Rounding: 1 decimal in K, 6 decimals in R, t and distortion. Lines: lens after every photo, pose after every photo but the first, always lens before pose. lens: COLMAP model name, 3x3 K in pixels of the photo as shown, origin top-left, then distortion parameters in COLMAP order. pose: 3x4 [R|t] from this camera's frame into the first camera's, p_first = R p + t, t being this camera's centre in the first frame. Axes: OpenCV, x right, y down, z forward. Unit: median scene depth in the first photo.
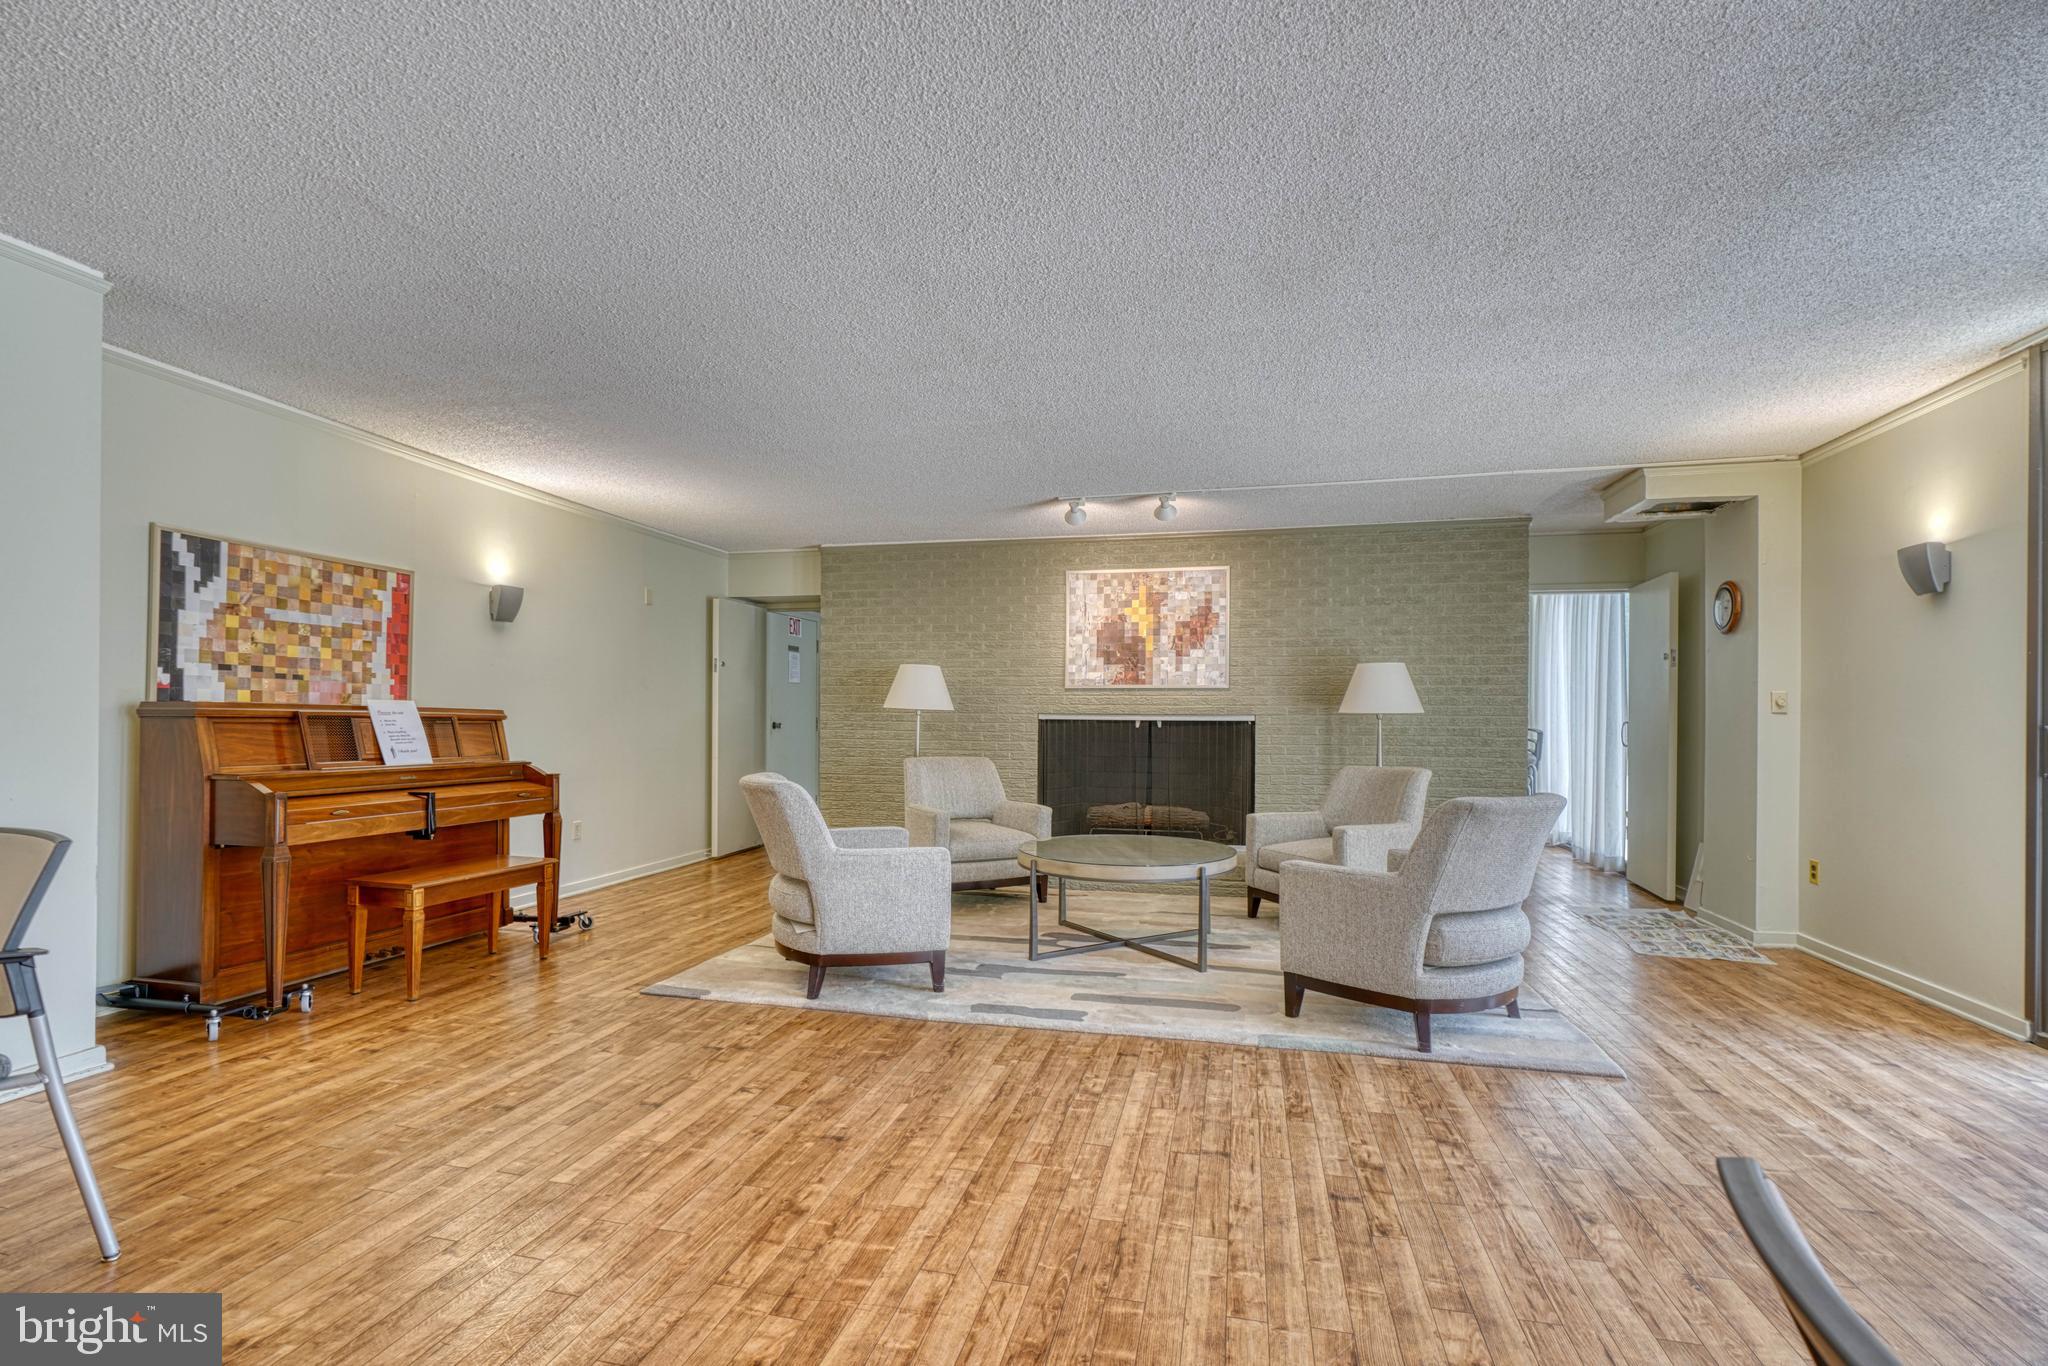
lens RADIAL K [[940.8, 0, 1020.8], [0, 940.8, 690.6], [0, 0, 1]] dist [0.020612, 0.000079]
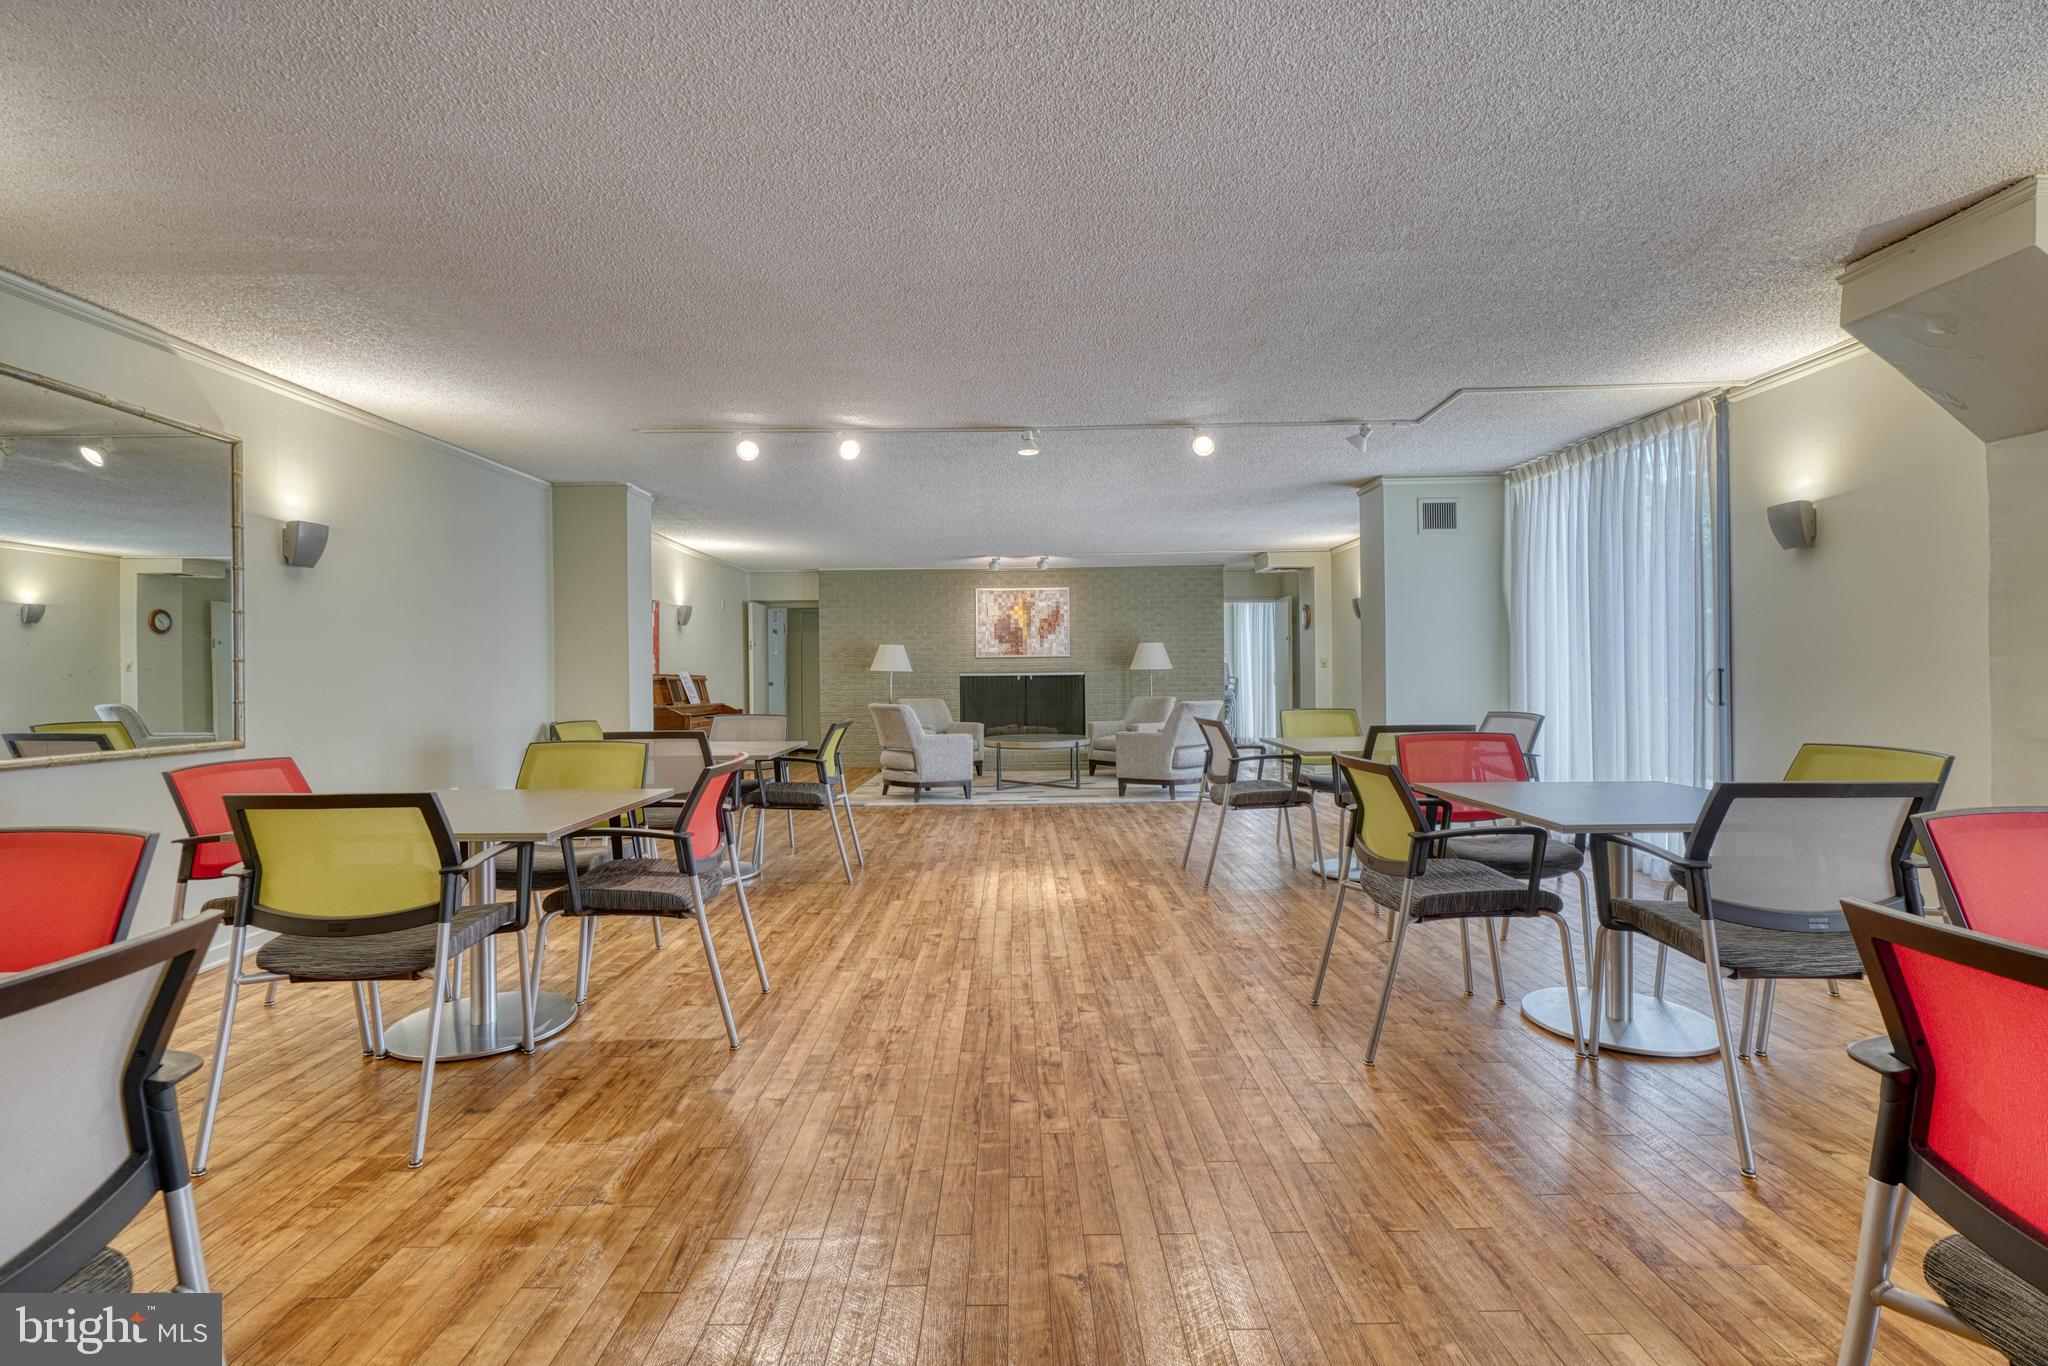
lens RADIAL K [[939.8, 0, 1024.0], [0, 939.8, 683.0], [0, 0, 1]] dist [0.000004, -0.000006]
pose [[0.969878, -0.019525, 0.242808, -0.290848], [0.010523, 0.999210, 0.038319, -0.021710], [-0.243364, -0.034609, 0.969317, -0.687817]]
